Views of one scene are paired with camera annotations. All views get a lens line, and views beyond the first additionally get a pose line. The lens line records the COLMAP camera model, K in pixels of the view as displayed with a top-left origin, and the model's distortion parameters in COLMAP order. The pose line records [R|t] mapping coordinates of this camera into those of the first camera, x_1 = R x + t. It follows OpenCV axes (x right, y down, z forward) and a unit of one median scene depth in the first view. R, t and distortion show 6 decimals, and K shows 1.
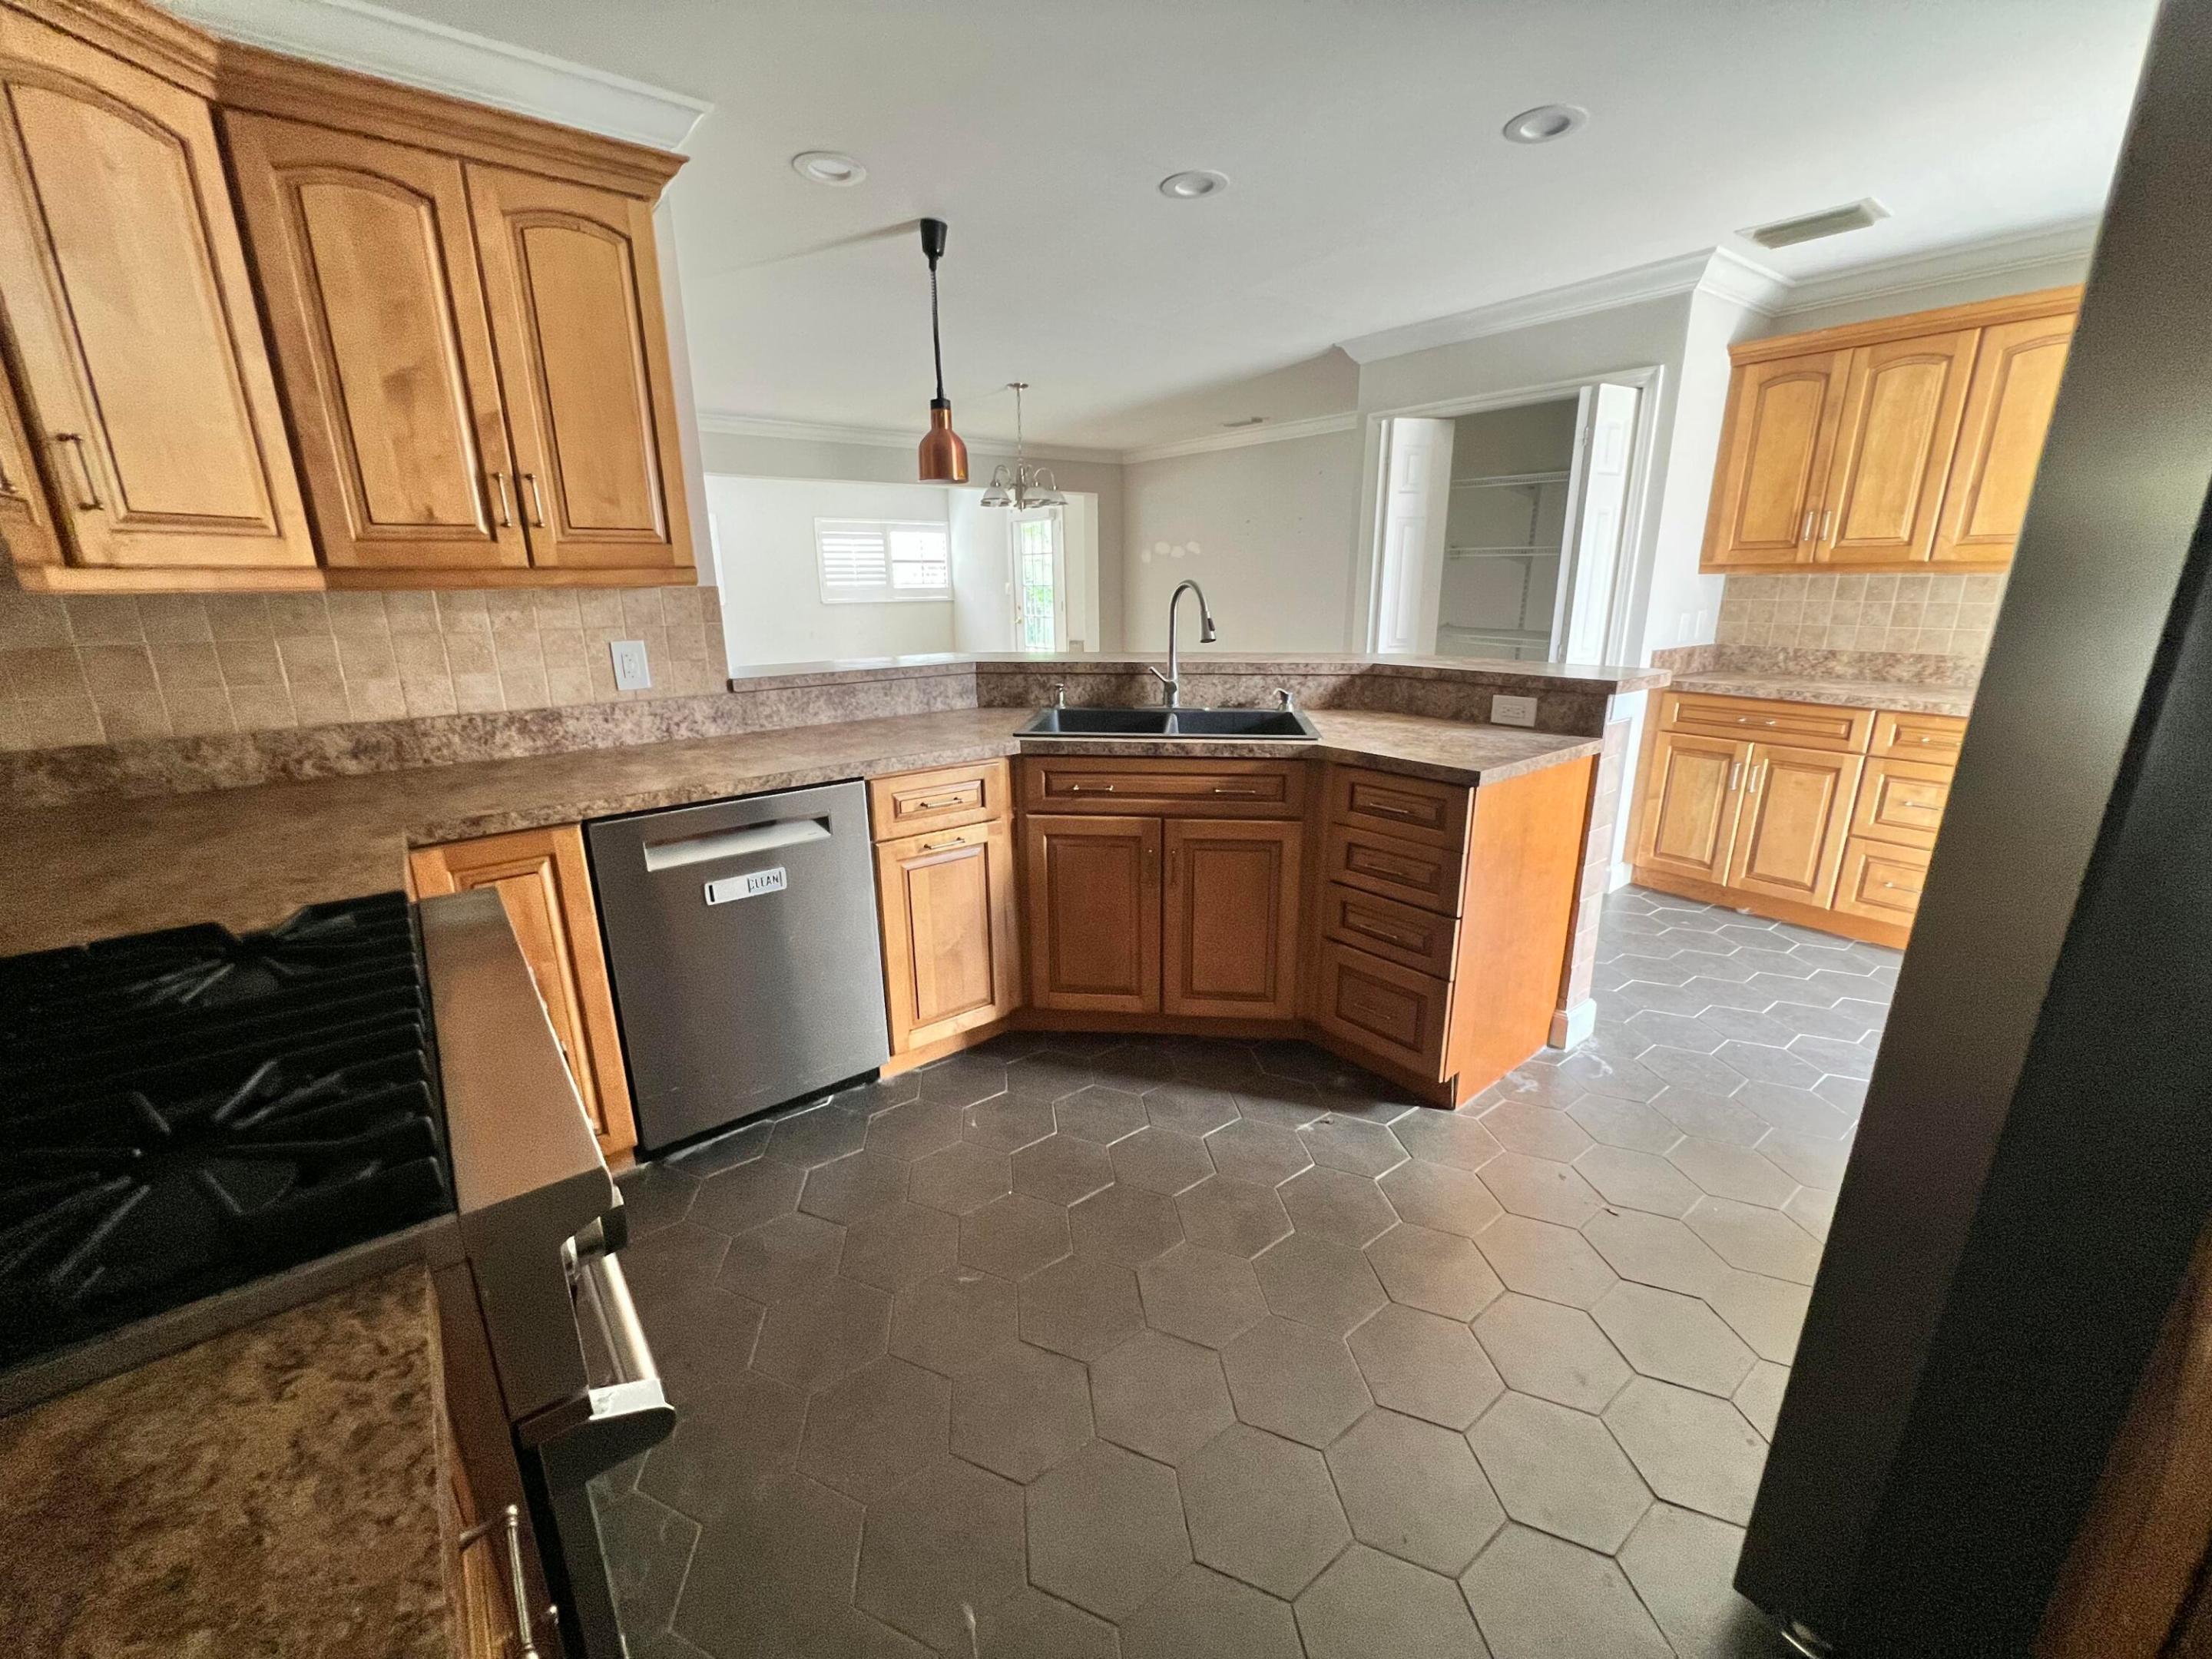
lens RADIAL K [[884.0, 0, 1103.3], [0, 884.0, 823.2], [0, 0, 1]] dist [-0.003129, 0.000306]
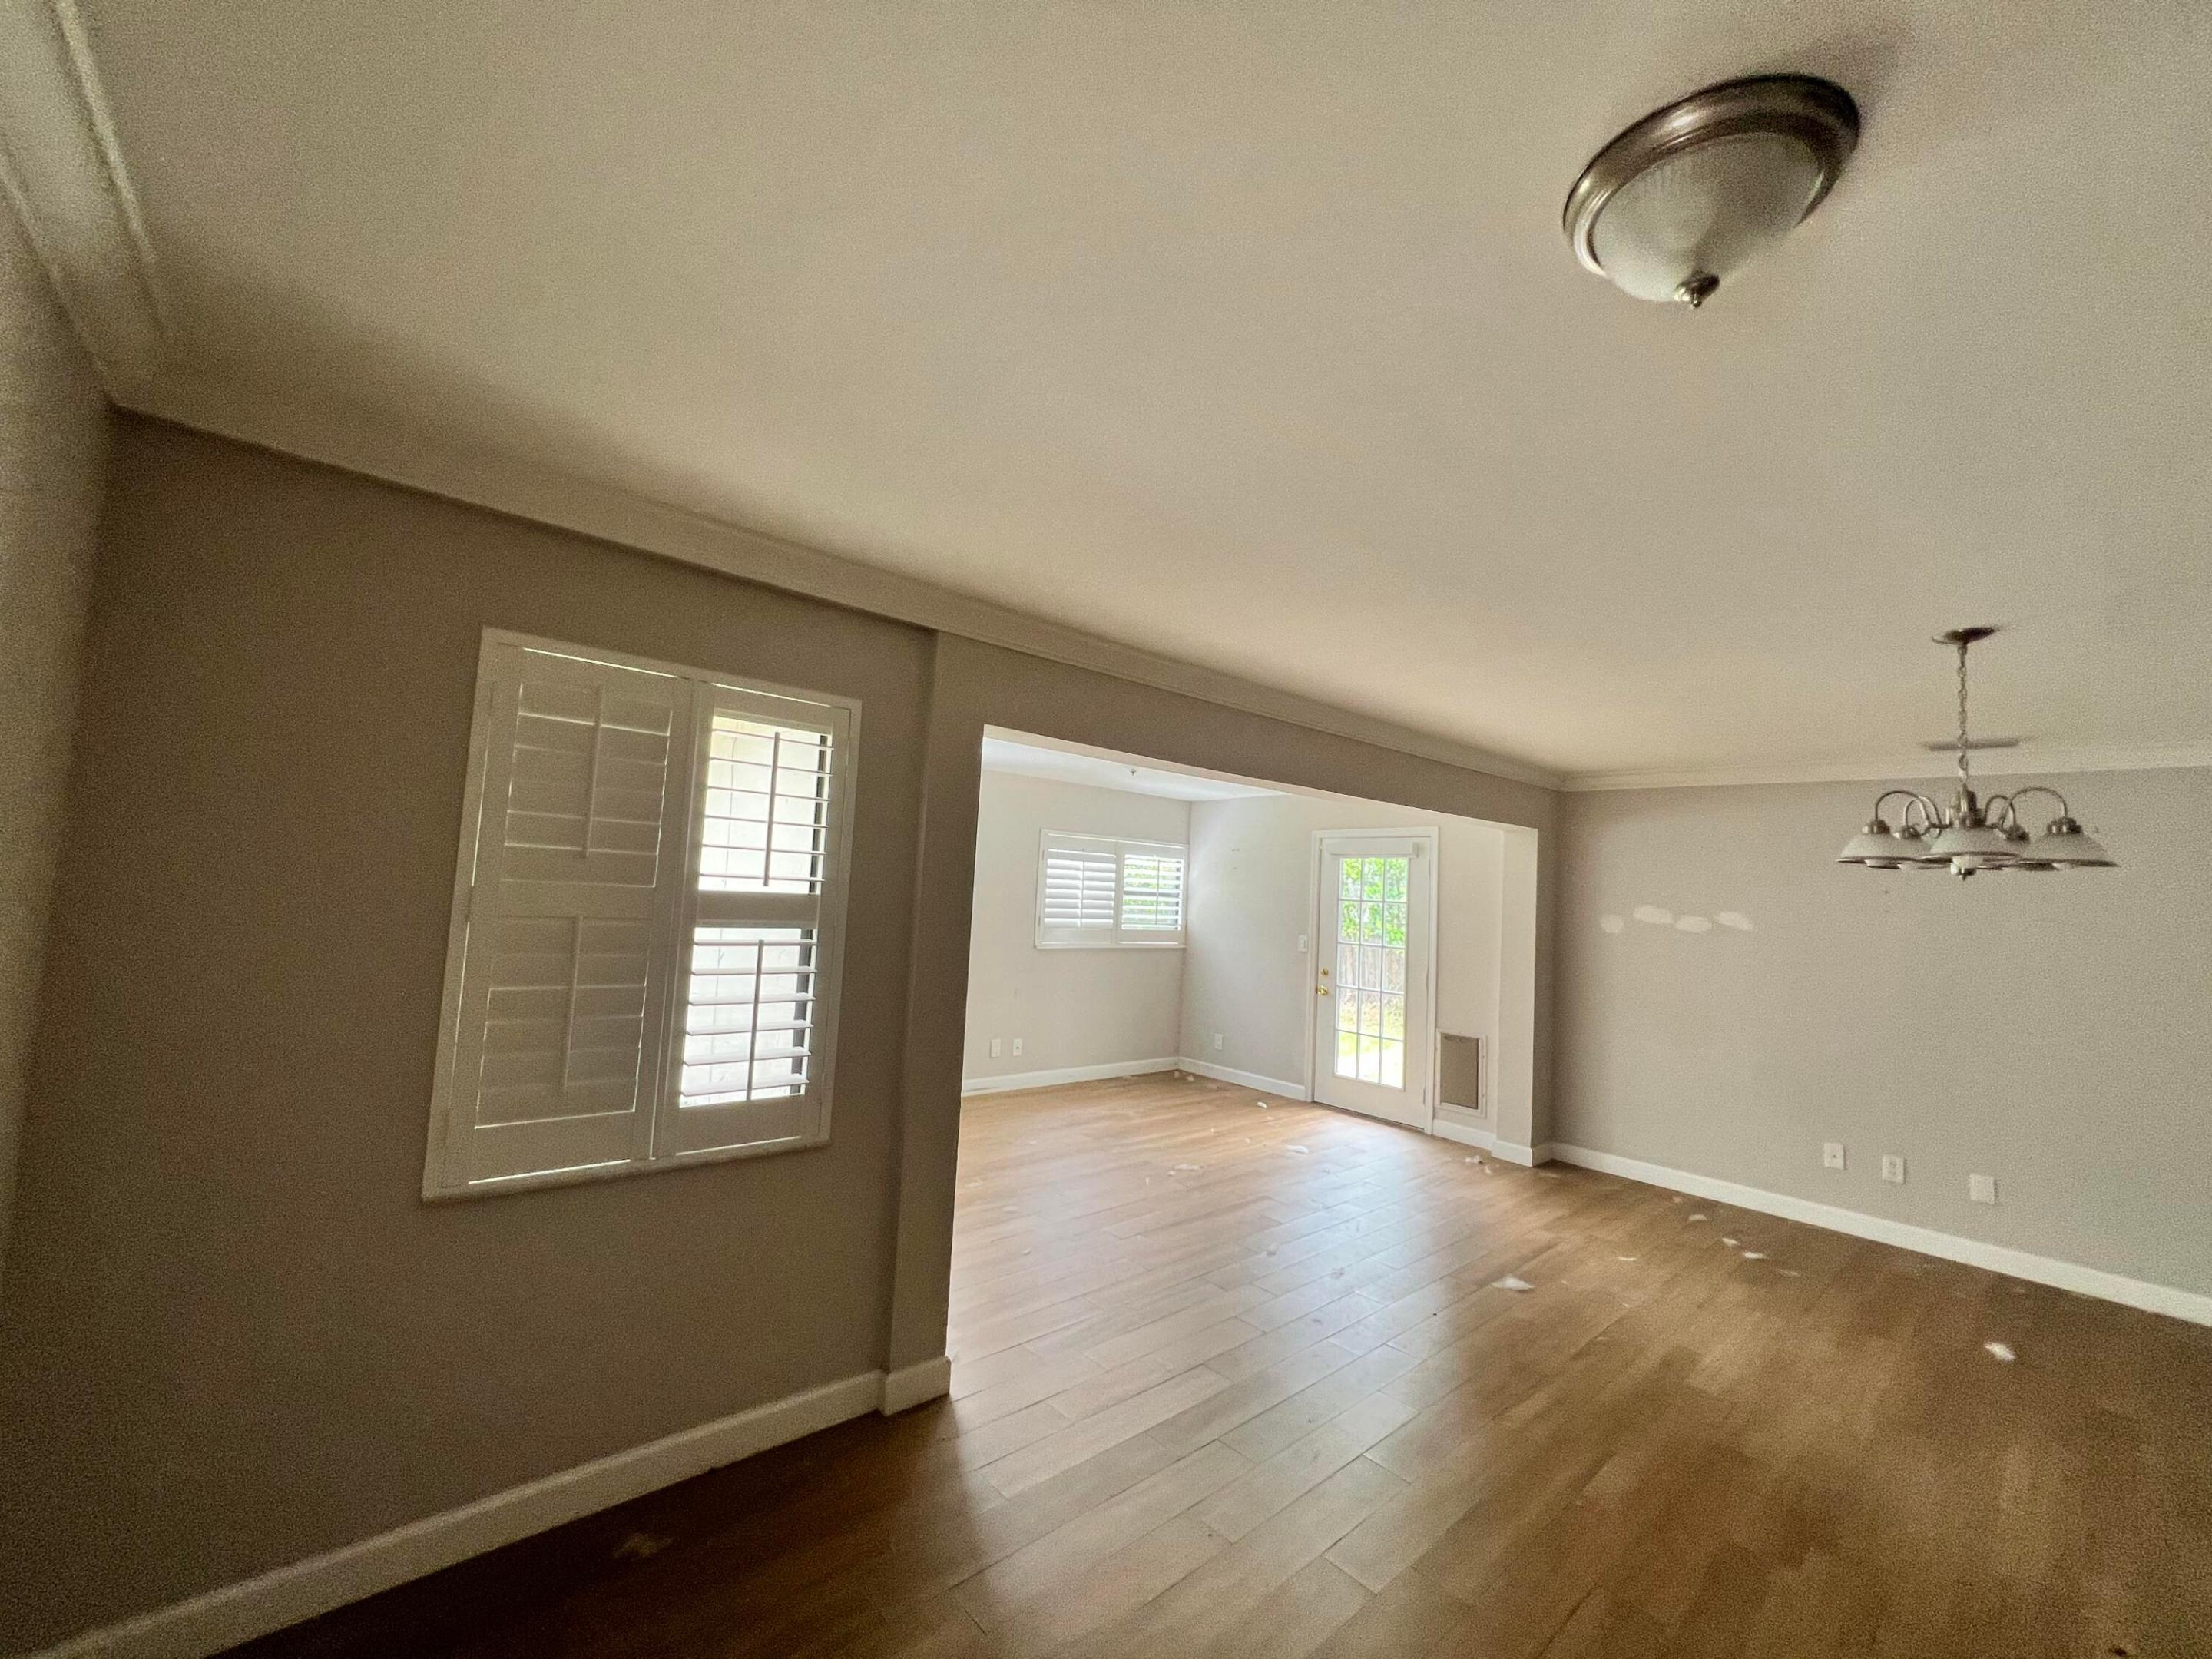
lens RADIAL K [[884.0, 0, 1104.3], [0, 884.0, 824.9], [0, 0, 1]] dist [-0.003129, 0.000306]
pose [[0.996530, 0.069209, 0.046240, -0.343680], [-0.049566, 0.939726, -0.338318, -0.124208], [-0.066868, 0.334852, 0.939895, 0.366231]]
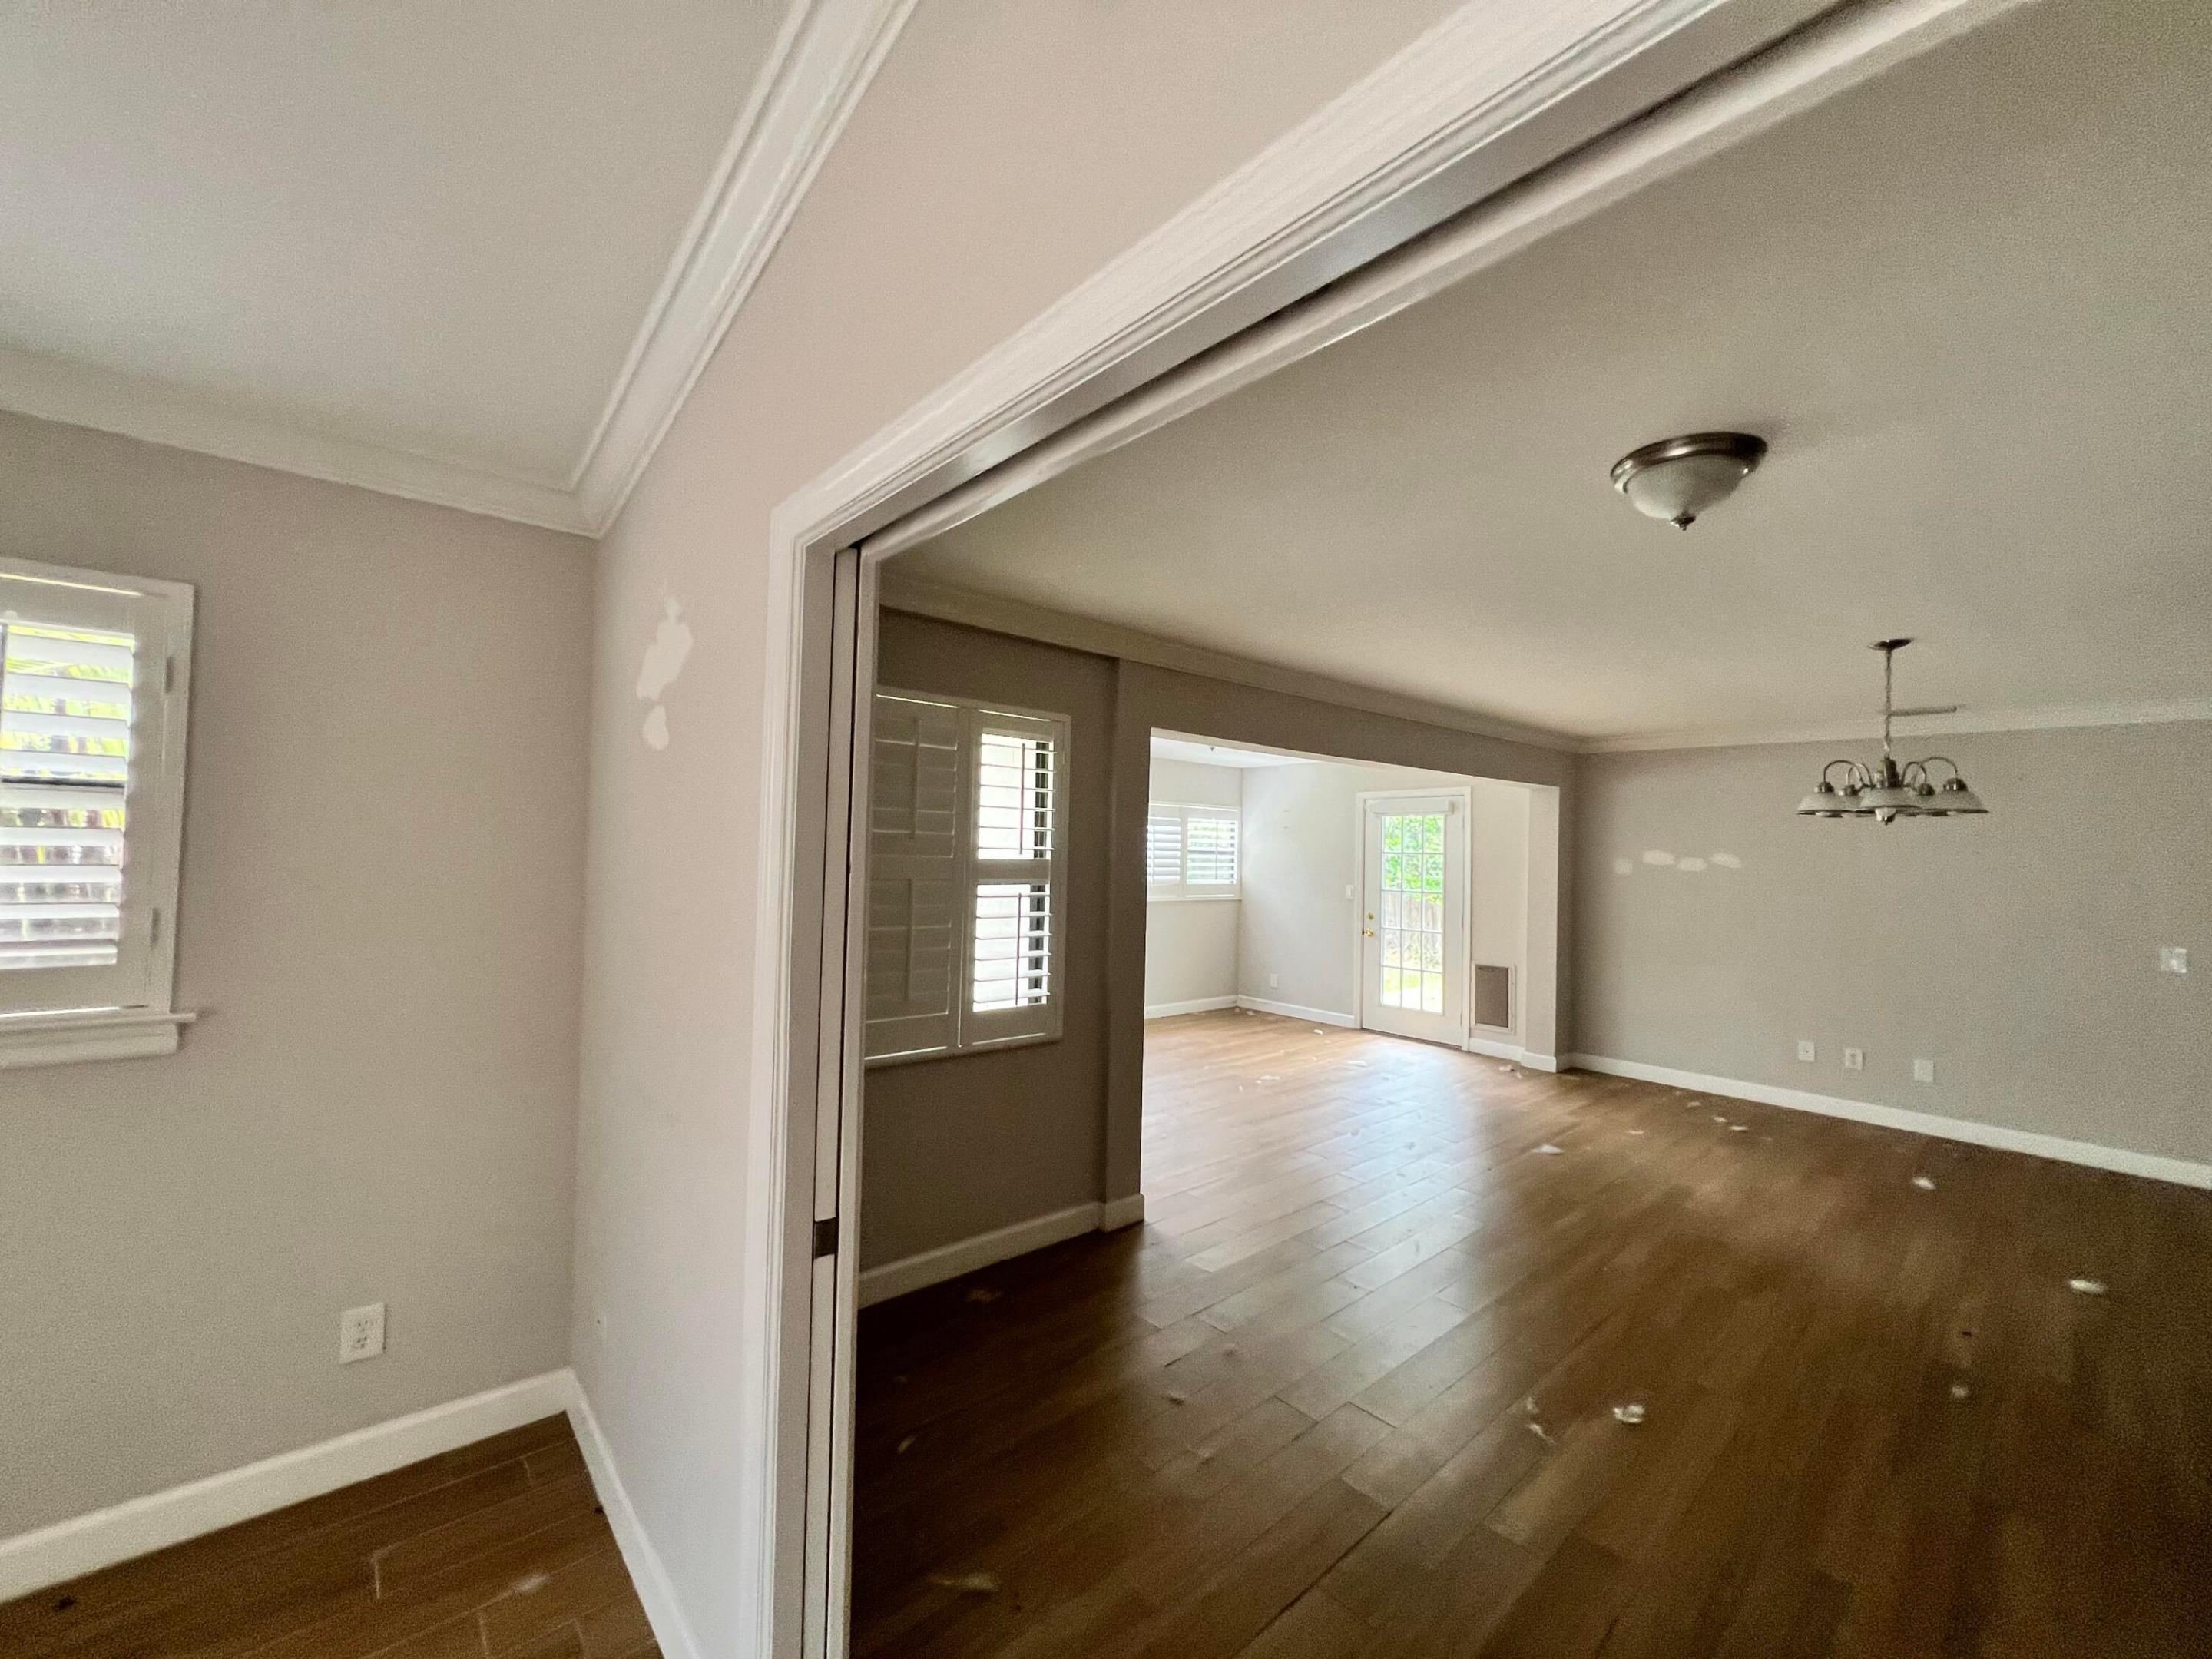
lens RADIAL K [[884.0, 0, 1108.4], [0, 884.0, 829.9], [0, 0, 1]] dist [-0.003129, 0.000306]
pose [[0.998096, 0.038113, 0.048487, -0.413580], [-0.022441, 0.956733, -0.290101, -0.095077], [-0.057446, 0.288460, 0.955767, 0.270181]]
